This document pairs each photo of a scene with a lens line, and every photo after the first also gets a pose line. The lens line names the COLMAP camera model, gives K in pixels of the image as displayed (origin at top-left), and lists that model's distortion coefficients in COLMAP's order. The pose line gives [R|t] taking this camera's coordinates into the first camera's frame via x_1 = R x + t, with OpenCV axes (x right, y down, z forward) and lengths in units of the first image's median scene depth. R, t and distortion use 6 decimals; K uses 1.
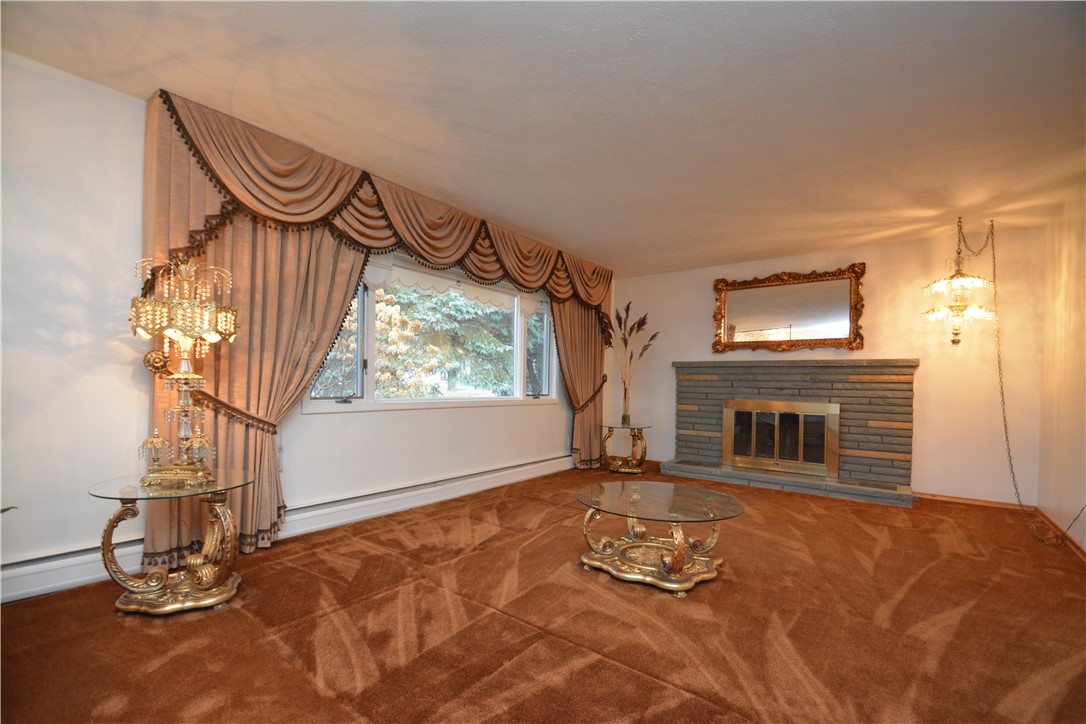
lens RADIAL K [[478.3, 0, 540.3], [0, 478.3, 385.7], [0, 0, 1]] dist [0.013489, -0.013665]
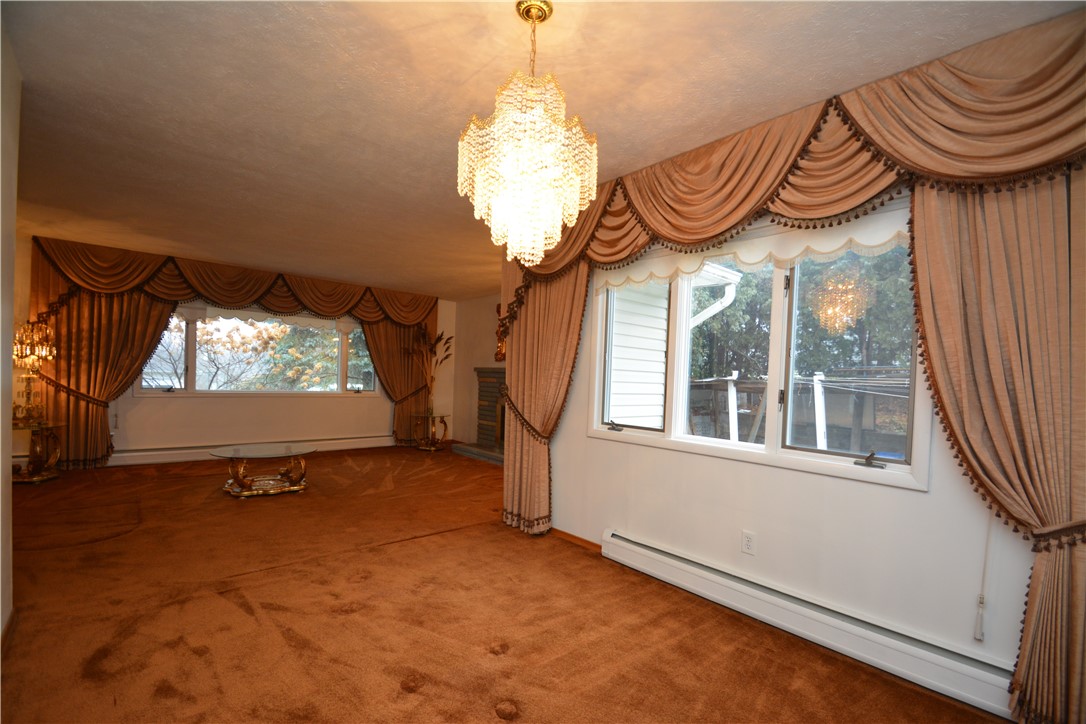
lens RADIAL K [[478.3, 0, 540.3], [0, 478.3, 385.7], [0, 0, 1]] dist [0.013489, -0.013665]
pose [[0.978799, 0.020492, -0.203796, 0.863758], [-0.019208, 0.999781, 0.008276, -0.017488], [0.203921, -0.004186, 0.978978, -0.274258]]
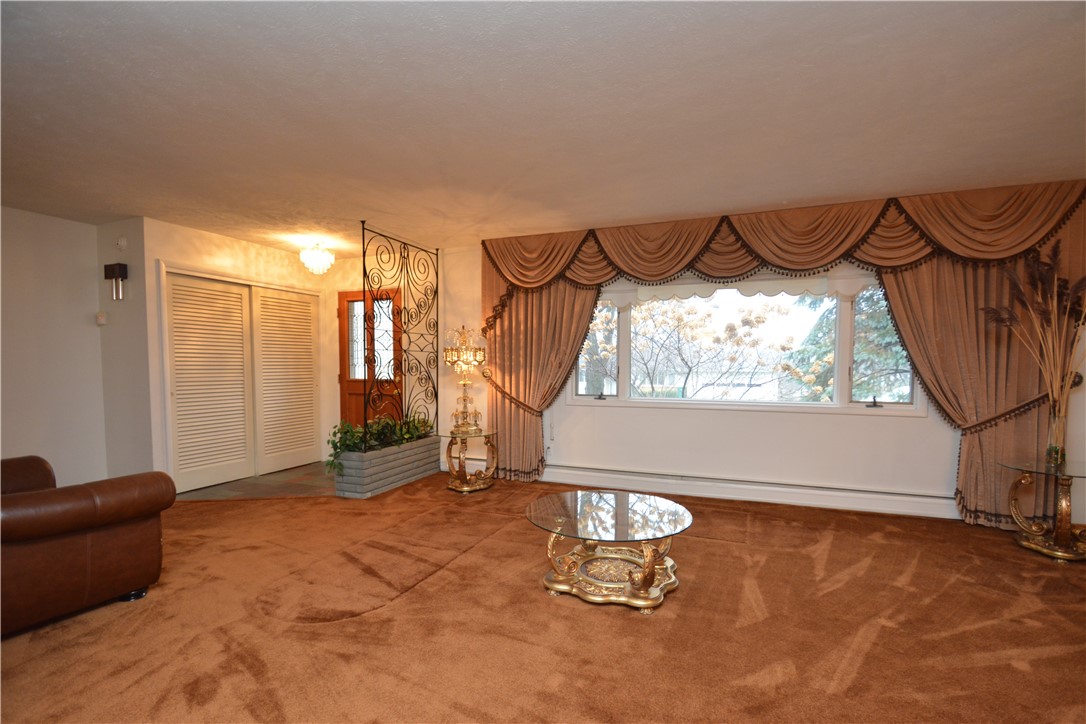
lens RADIAL K [[502.8, 0, 540.6], [0, 502.8, 393.4], [0, 0, 1]] dist [0.013445, -0.000059]
pose [[0.268921, 0.037211, -0.962443, 0.660163], [-0.001051, 0.999264, 0.038341, -0.025752], [0.963162, -0.009299, 0.268763, 0.321418]]
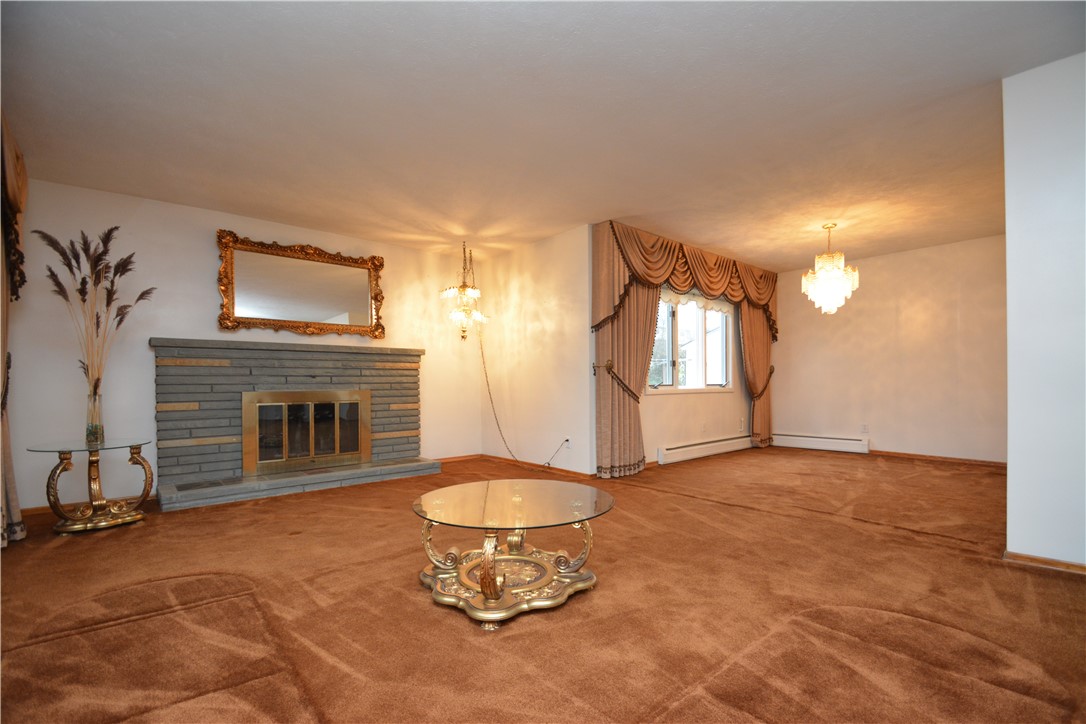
lens RADIAL K [[478.3, 0, 540.3], [0, 478.3, 385.7], [0, 0, 1]] dist [0.013489, -0.013665]
pose [[0.208978, -0.025414, 0.977590, -0.300882], [0.018270, 0.999589, 0.022080, 0.012578], [-0.977750, 0.013247, 0.209356, 0.431019]]
